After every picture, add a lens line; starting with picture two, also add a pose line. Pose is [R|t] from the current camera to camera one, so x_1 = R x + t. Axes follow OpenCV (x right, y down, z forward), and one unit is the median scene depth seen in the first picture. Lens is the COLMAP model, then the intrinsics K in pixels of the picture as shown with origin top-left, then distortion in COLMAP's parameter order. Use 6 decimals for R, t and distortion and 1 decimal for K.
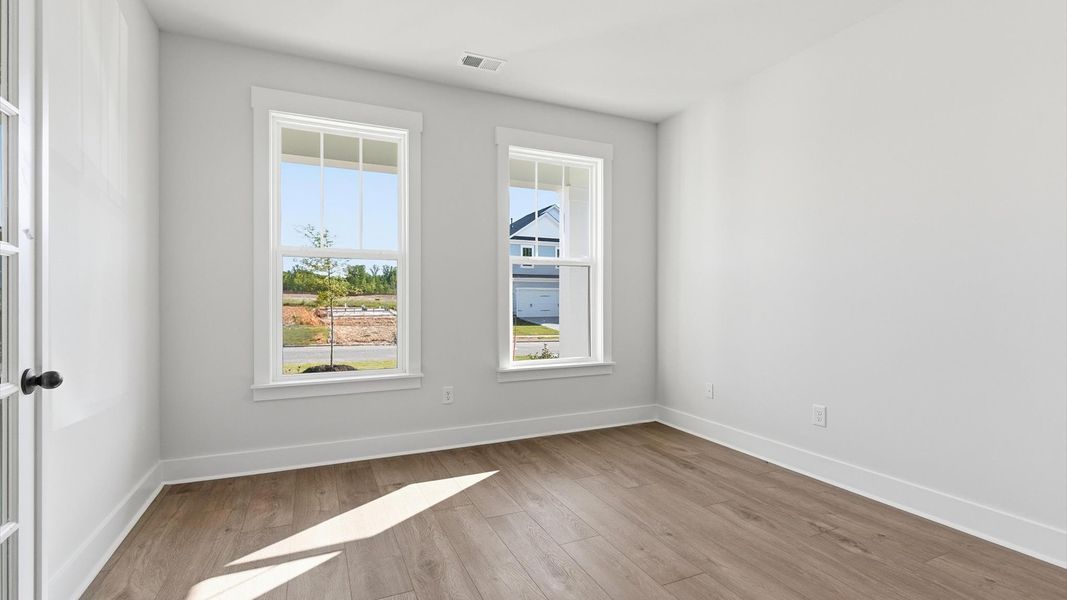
lens RADIAL K [[473.1, 0, 532.0], [0, 473.1, 304.9], [0, 0, 1]] dist [0.000342, -0.000083]
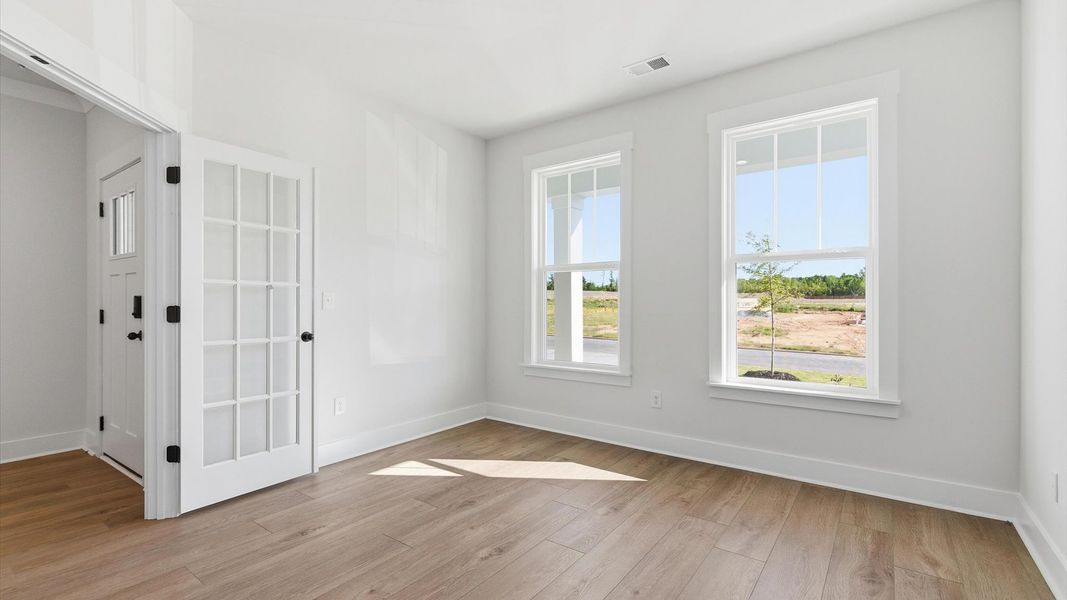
lens RADIAL K [[479.3, 0, 533.5], [0, 479.3, 300.0], [0, 0, 1]] dist [0.003029, -0.000295]
pose [[0.477890, -0.006742, -0.878394, 0.619290], [-0.011081, 0.999845, -0.013702, -0.003205], [0.878350, 0.016282, 0.477741, 0.289784]]
